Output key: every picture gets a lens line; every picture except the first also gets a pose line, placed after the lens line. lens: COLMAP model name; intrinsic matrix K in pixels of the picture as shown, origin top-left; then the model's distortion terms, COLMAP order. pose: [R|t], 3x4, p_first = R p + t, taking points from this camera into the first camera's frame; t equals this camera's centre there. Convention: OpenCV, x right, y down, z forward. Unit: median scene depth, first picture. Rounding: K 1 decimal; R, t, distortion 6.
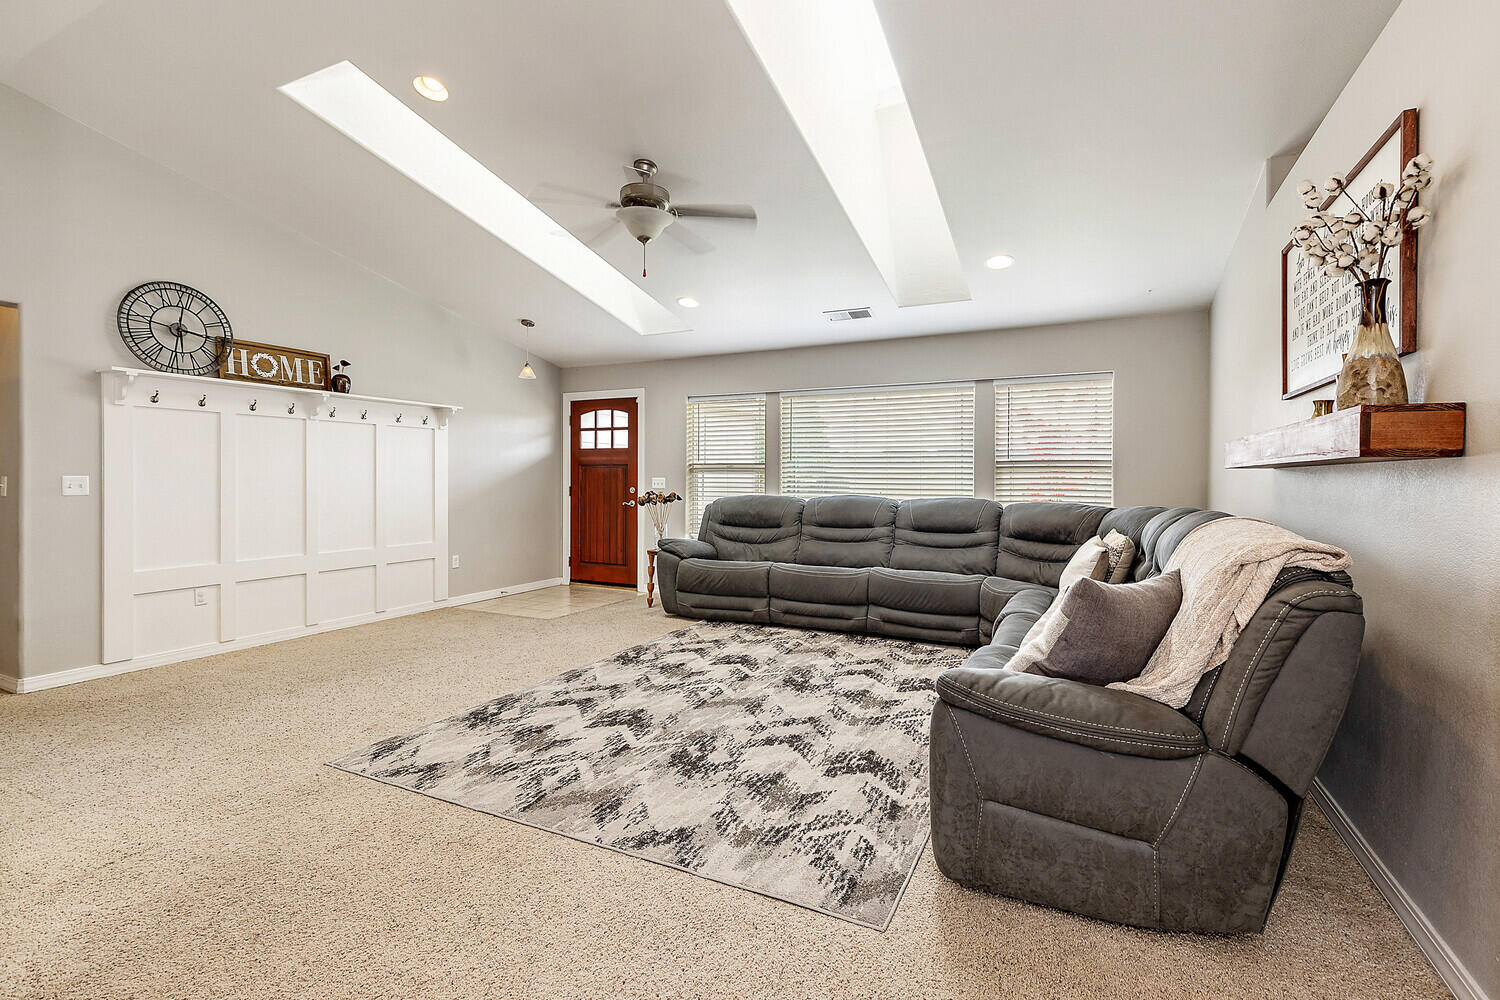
lens RADIAL K [[686.6, 0, 750.8], [0, 686.6, 477.7], [0, 0, 1]] dist [0.009352, -0.002671]
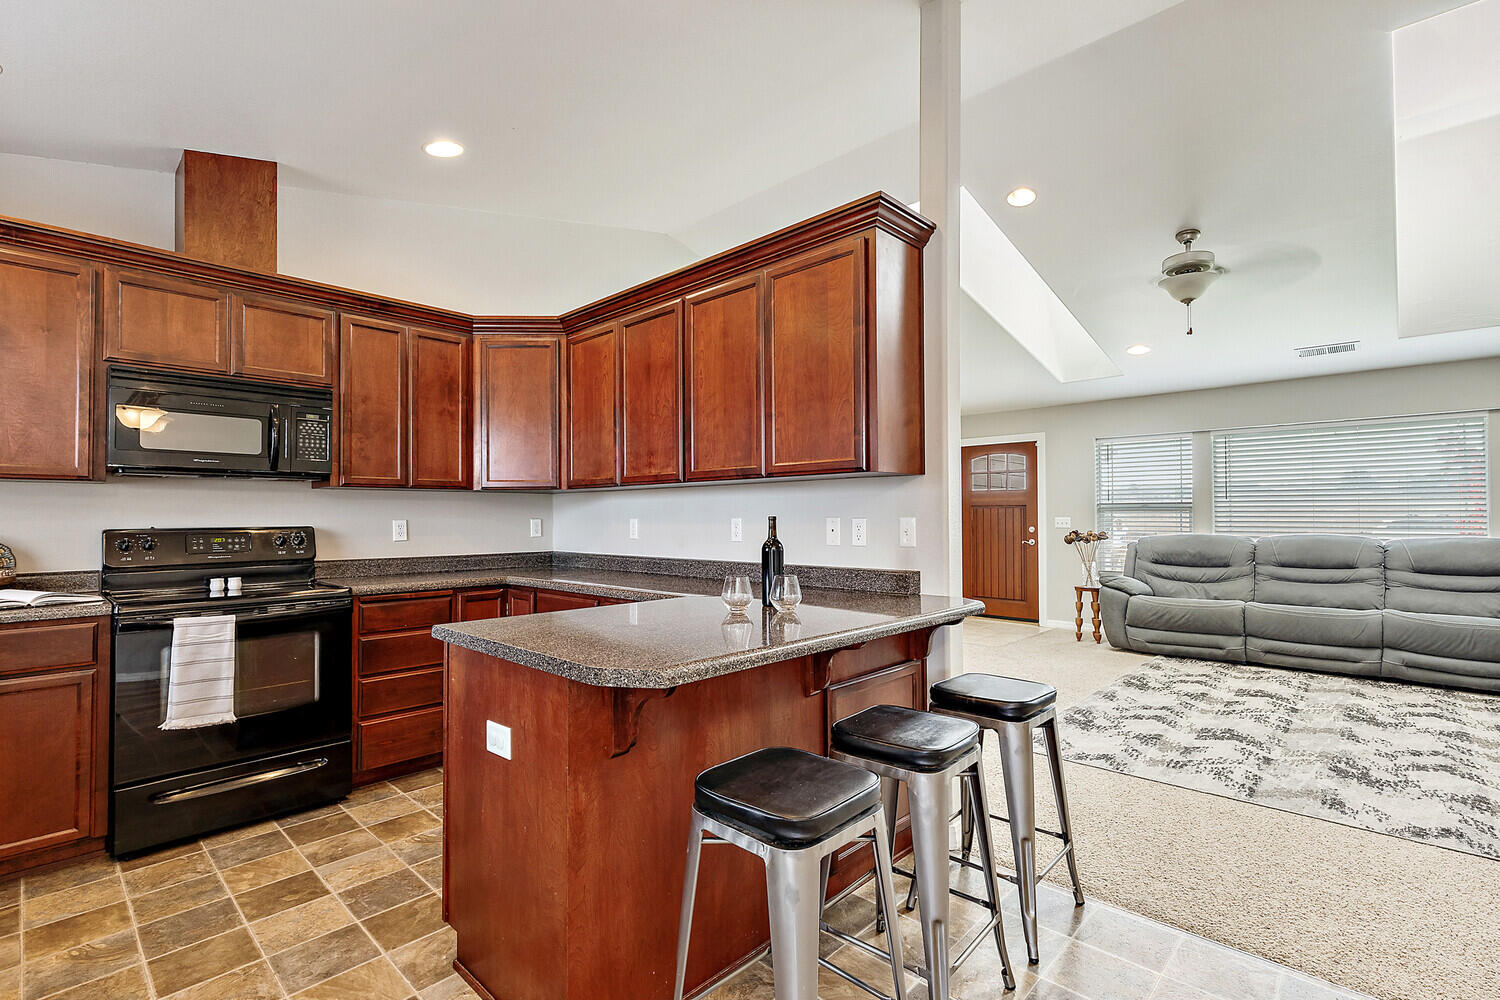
lens RADIAL K [[686.6, 0, 748.8], [0, 686.6, 503.8], [0, 0, 1]] dist [0.009352, -0.002671]
pose [[0.954469, -0.010471, -0.298125, -0.523349], [0.004366, 0.999767, -0.021136, -0.001841], [0.298277, 0.018872, 0.954293, -0.267555]]
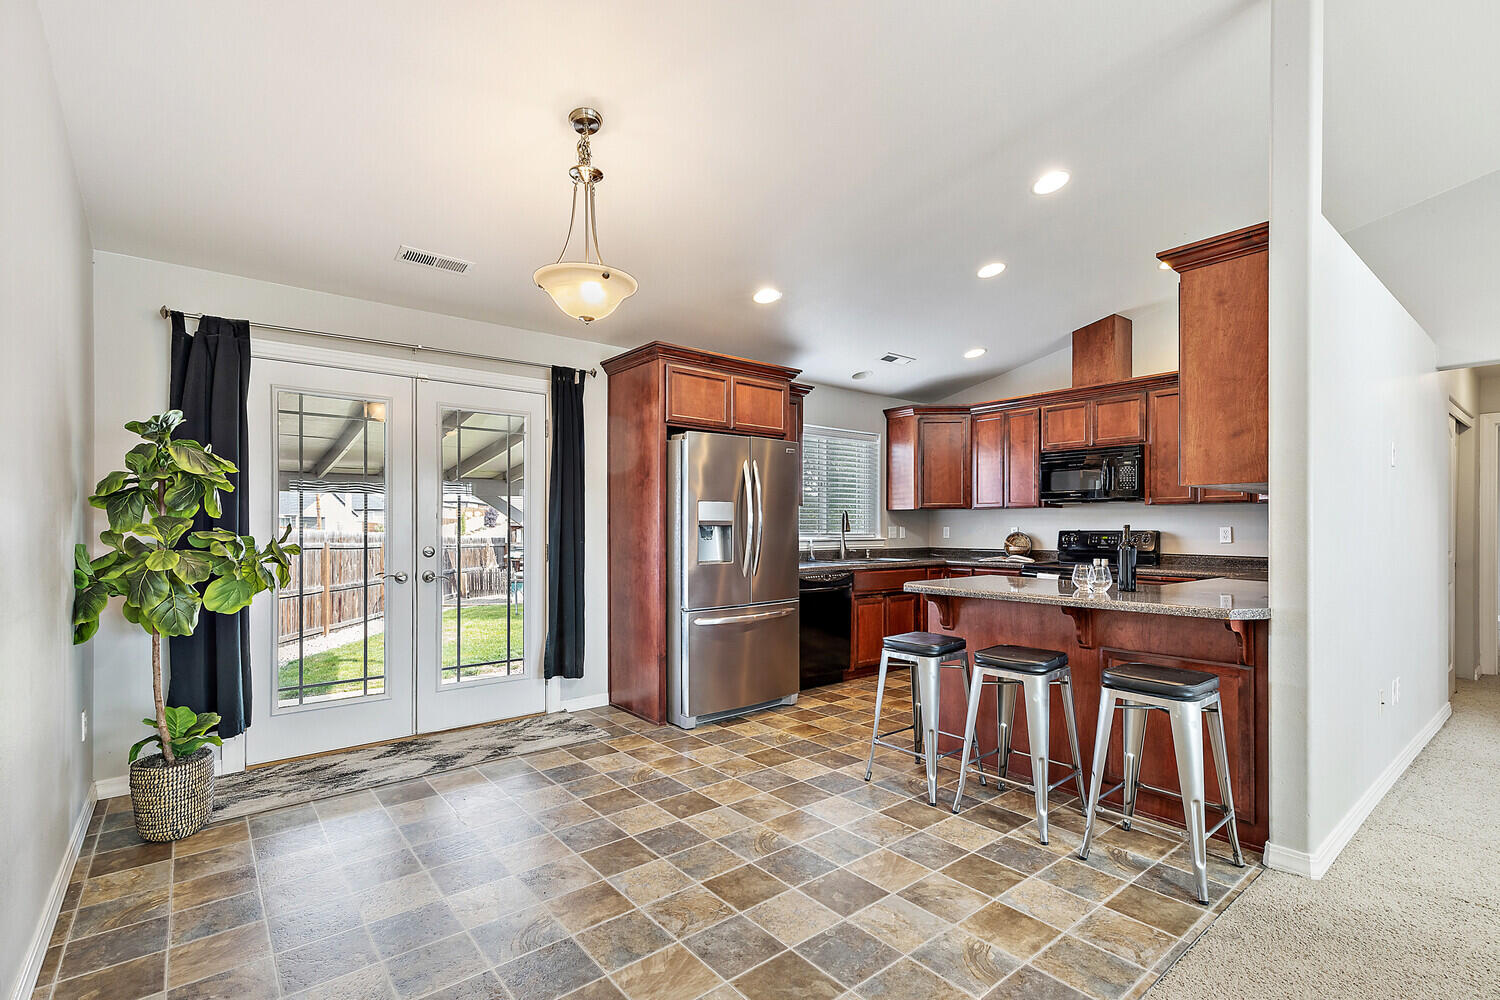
lens RADIAL K [[686.6, 0, 749.2], [0, 686.6, 526.6], [0, 0, 1]] dist [0.009352, -0.002671]
pose [[-0.413390, -0.001430, -0.910553, 0.267544], [-0.002034, 0.999998, -0.000647, 0.000061], [0.910552, 0.001585, -0.413392, 0.257267]]
